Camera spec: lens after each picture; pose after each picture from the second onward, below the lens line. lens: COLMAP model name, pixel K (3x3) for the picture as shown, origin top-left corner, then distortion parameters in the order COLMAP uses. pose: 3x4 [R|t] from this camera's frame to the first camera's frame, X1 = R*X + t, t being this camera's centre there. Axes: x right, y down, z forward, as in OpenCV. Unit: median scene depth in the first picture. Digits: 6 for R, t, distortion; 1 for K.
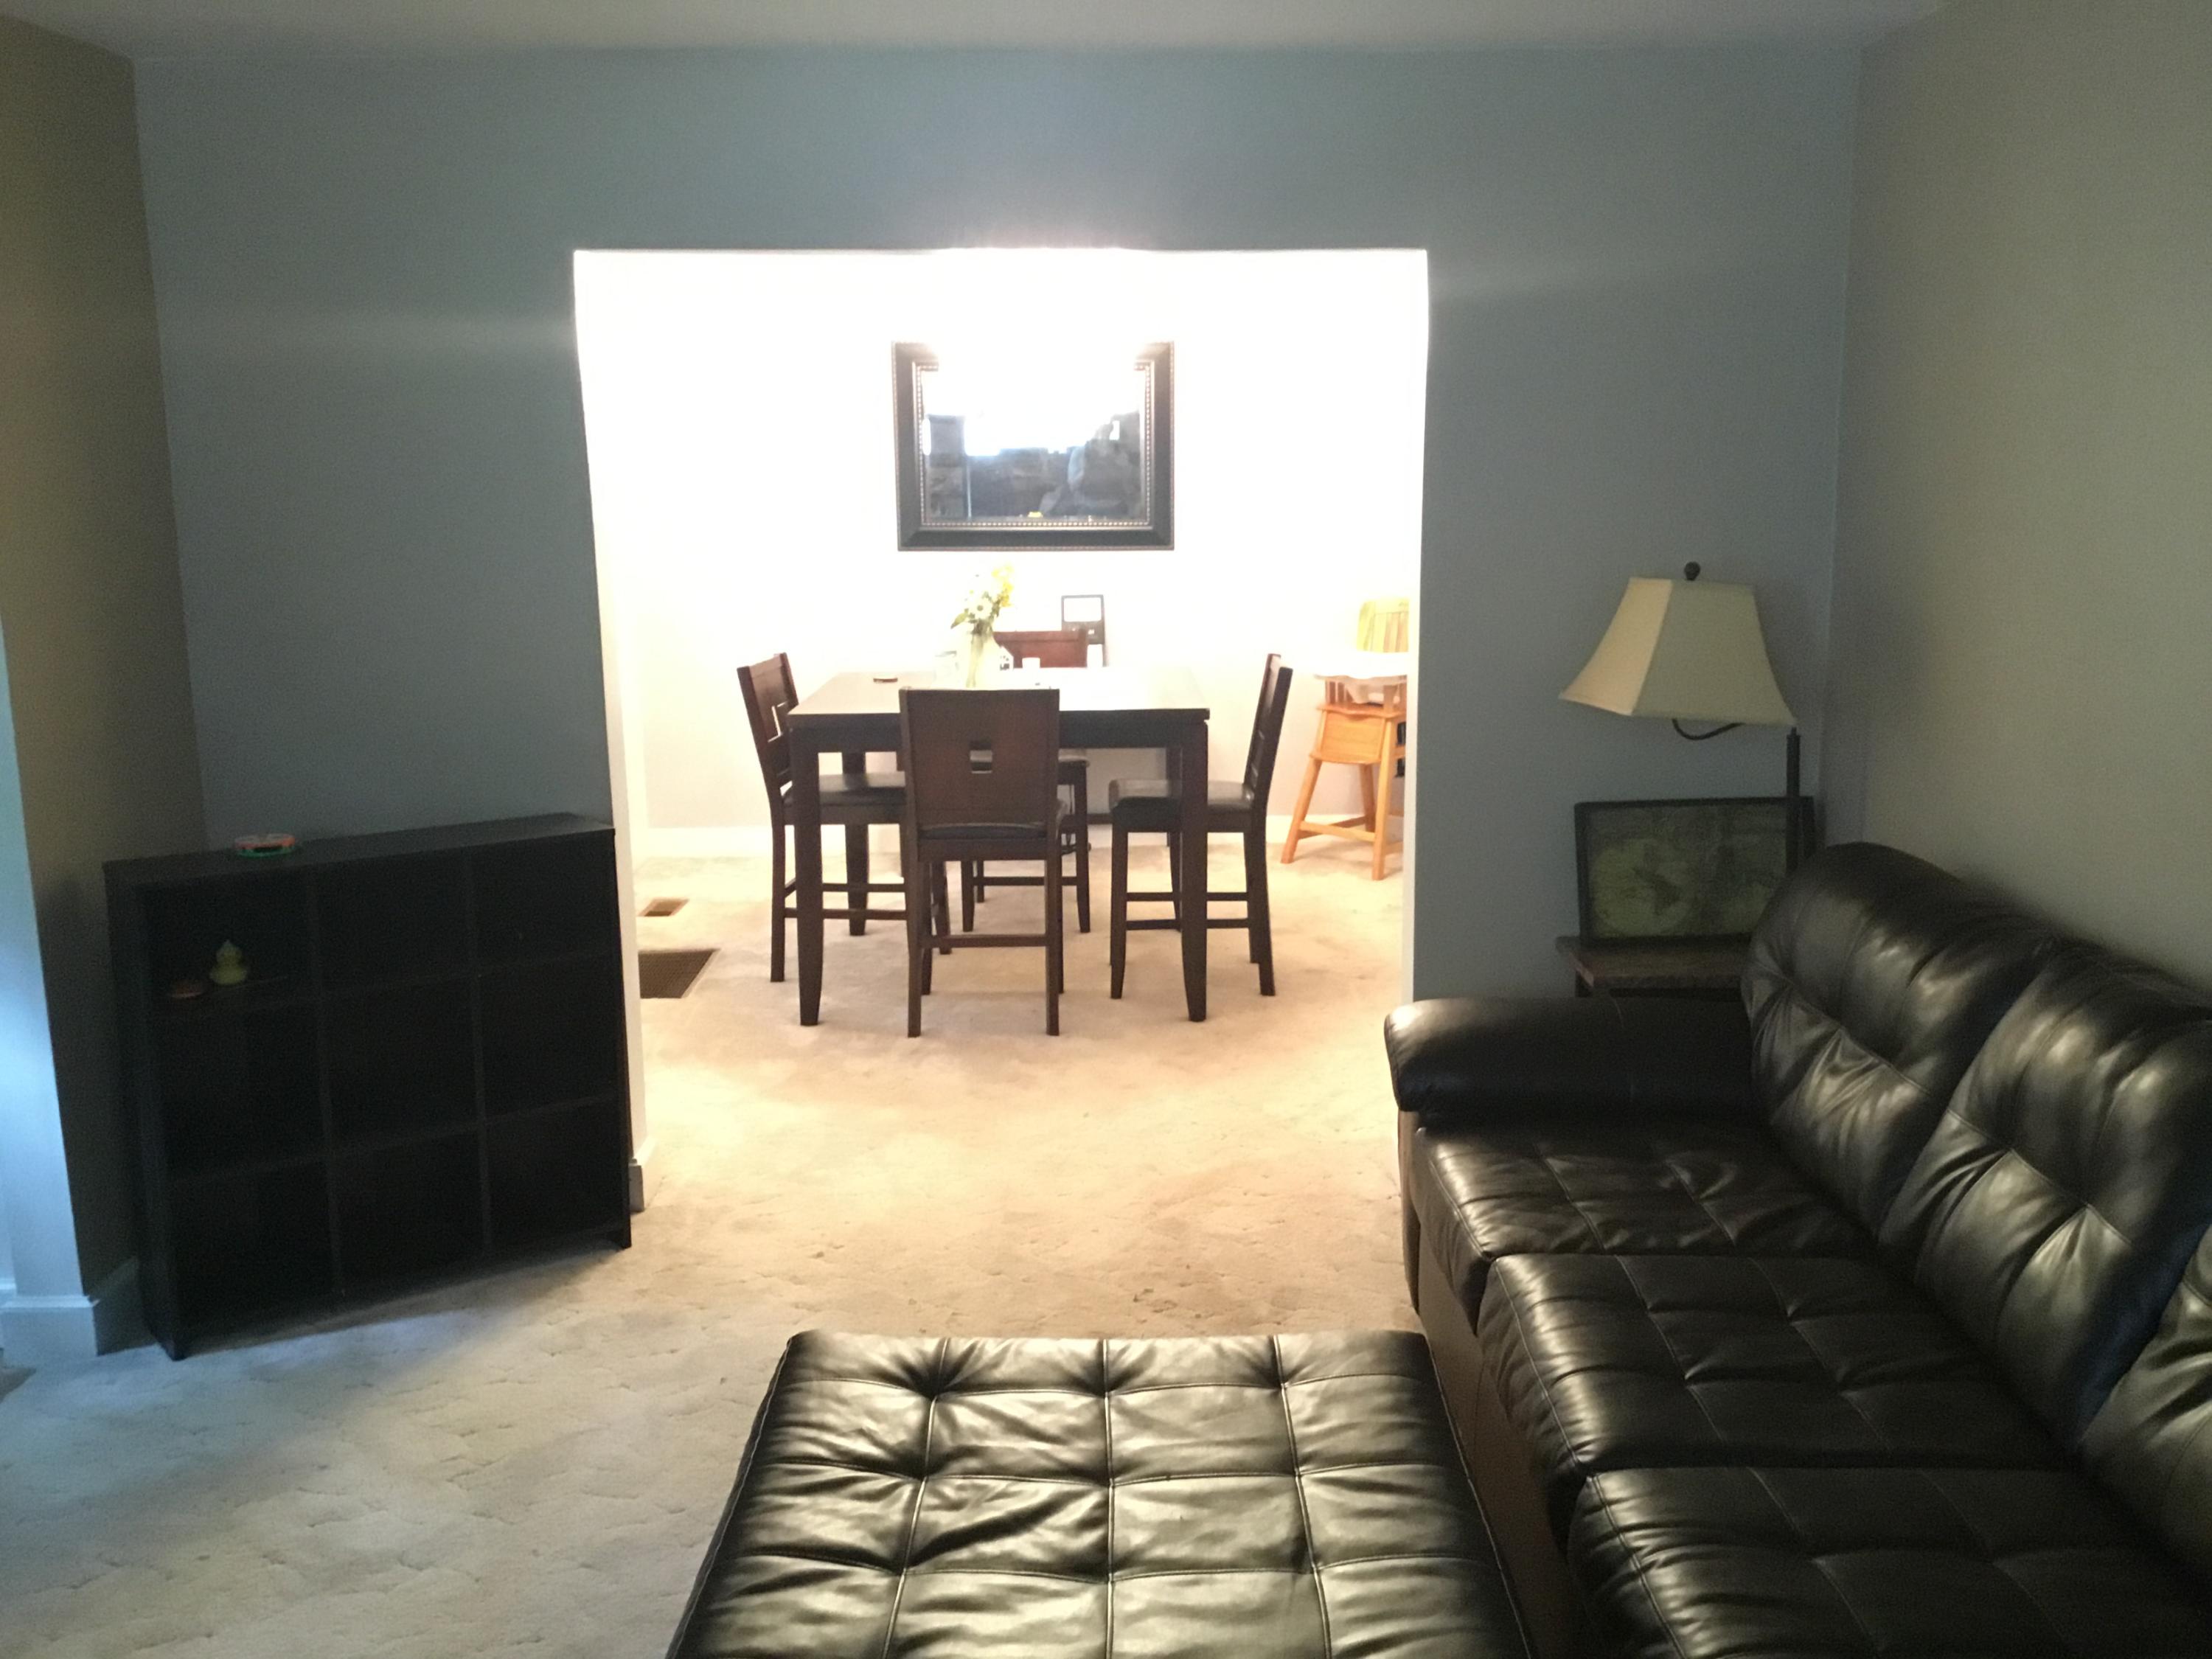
lens RADIAL K [[1973.4, 0, 1100.3], [0, 1973.4, 829.0], [0, 0, 1]] dist [0.089518, -0.124130]
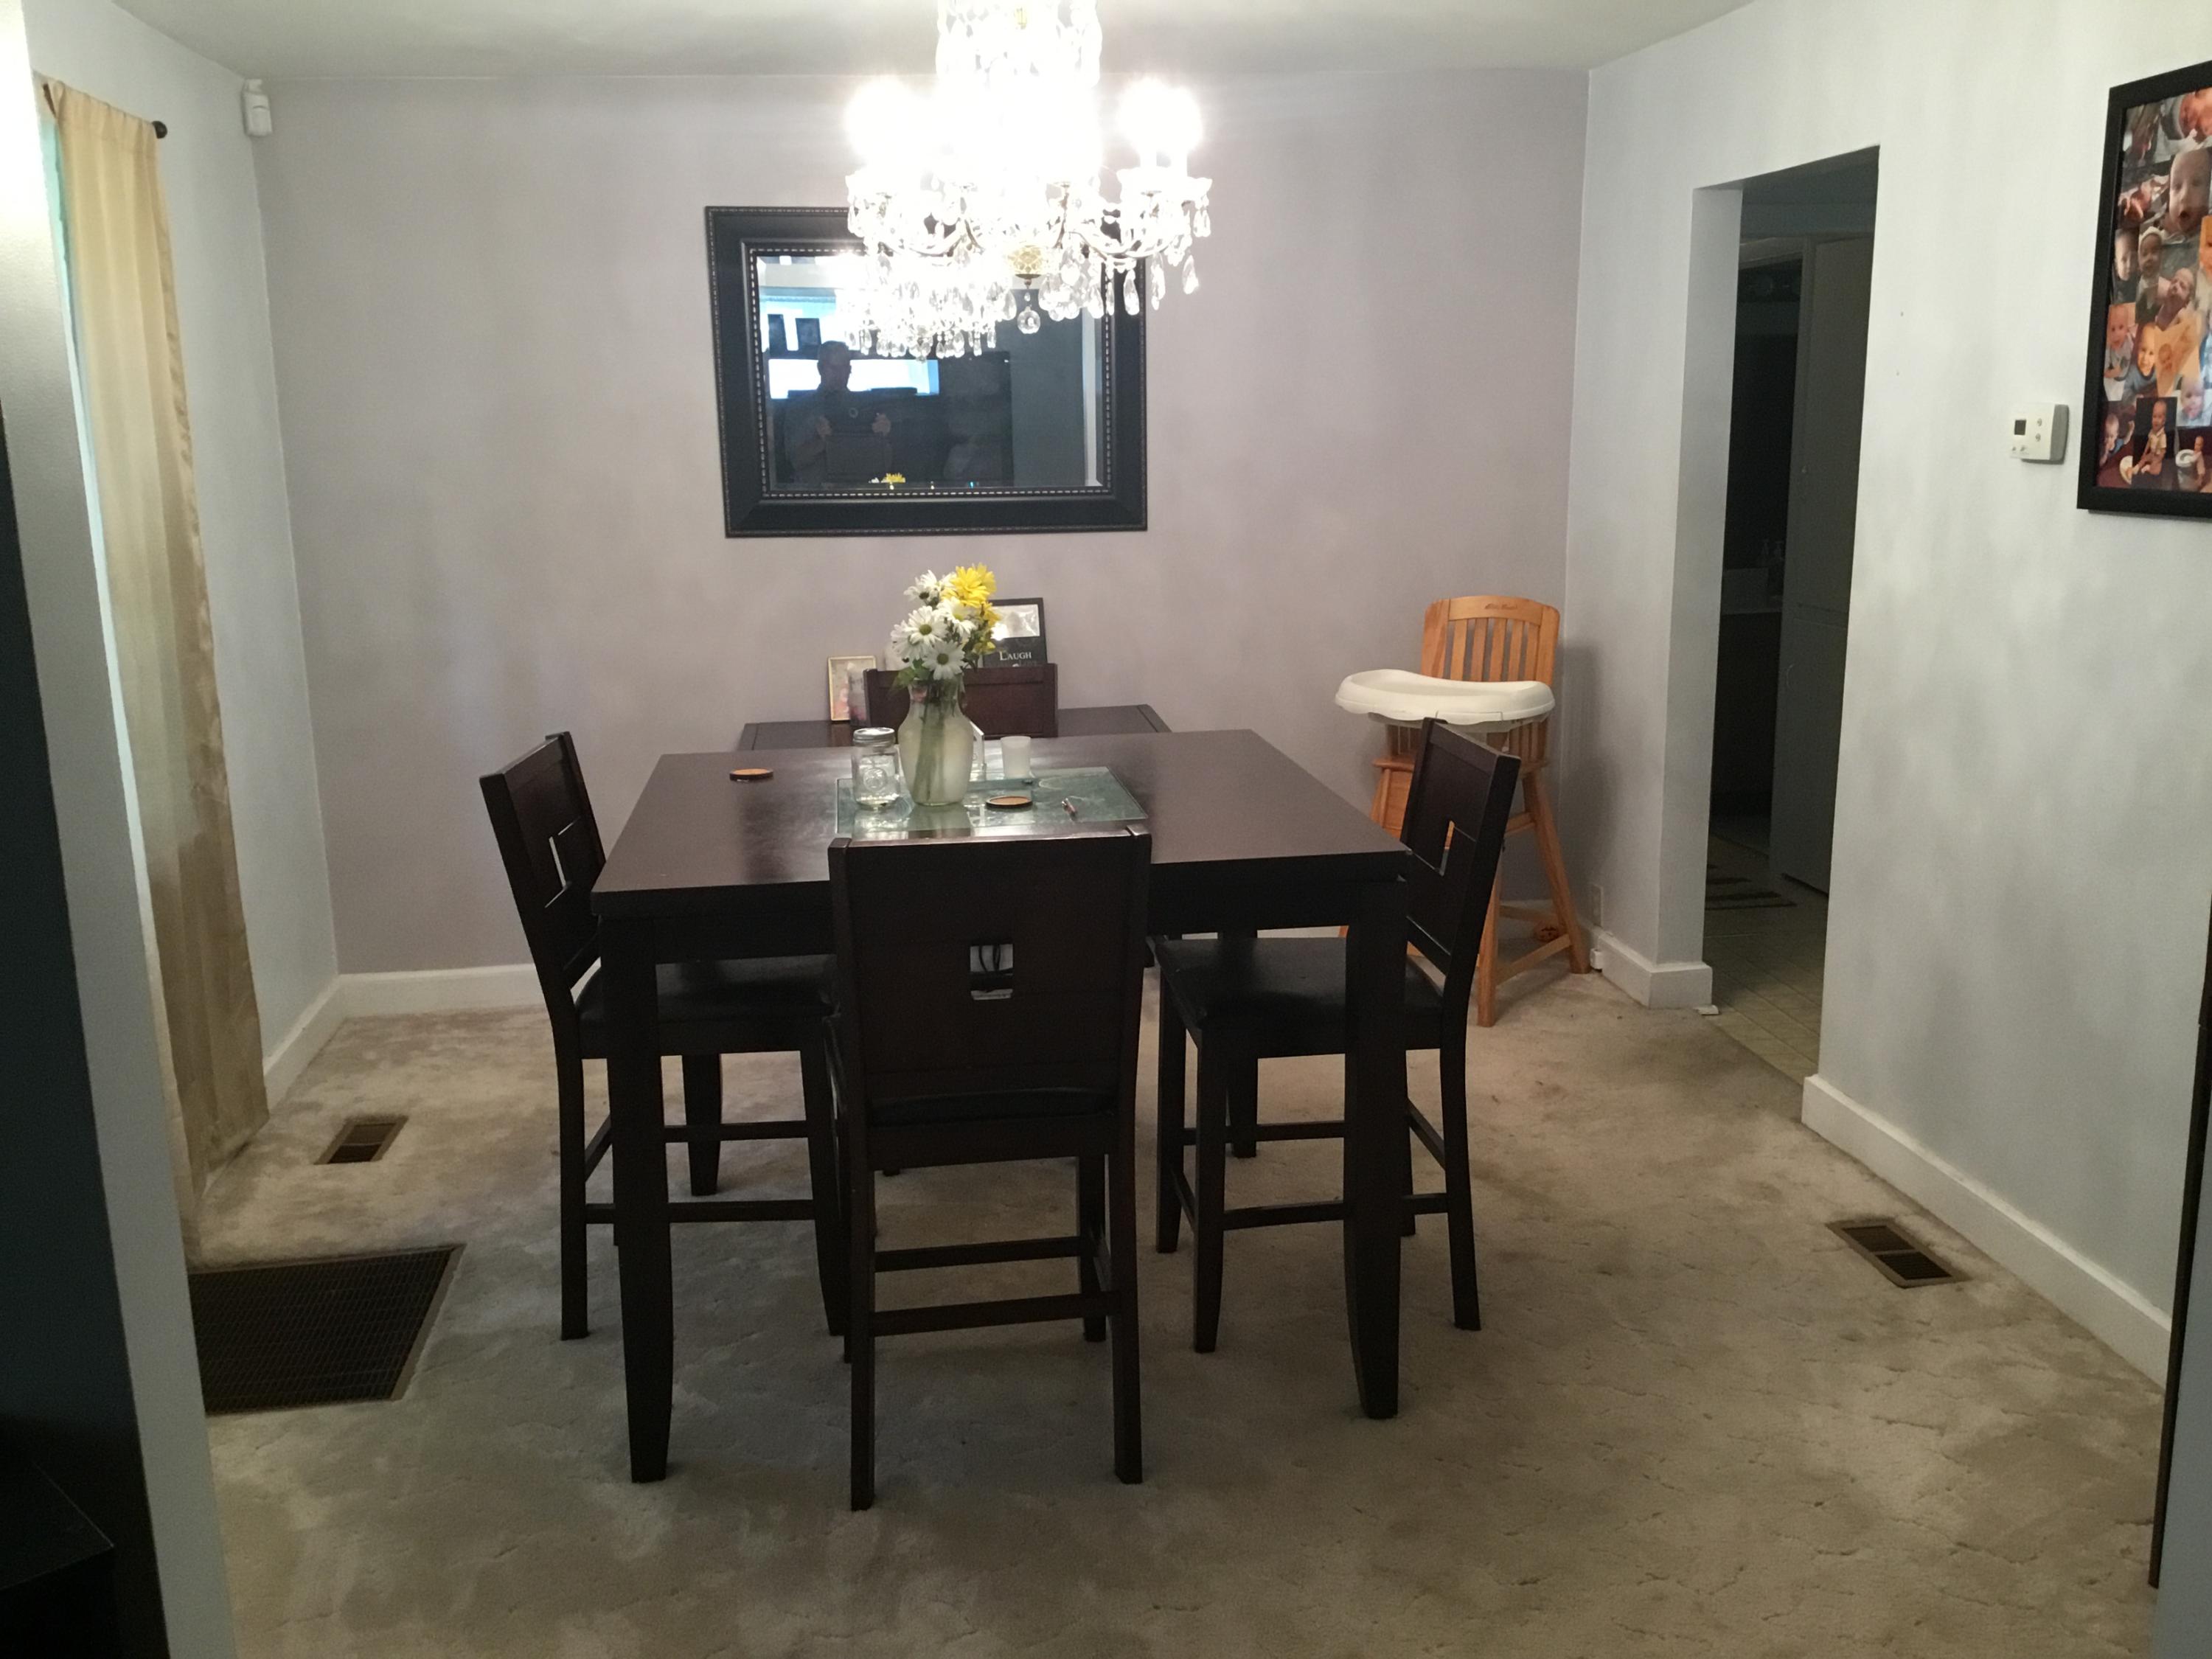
lens RADIAL K [[1973.4, 0, 1118.1], [0, 1973.4, 830.4], [0, 0, 1]] dist [0.089518, -0.124130]
pose [[0.990973, -0.032009, 0.130180, -0.082043], [0.029253, 0.999307, 0.023028, -0.072573], [-0.130827, -0.019012, 0.991223, 0.438189]]
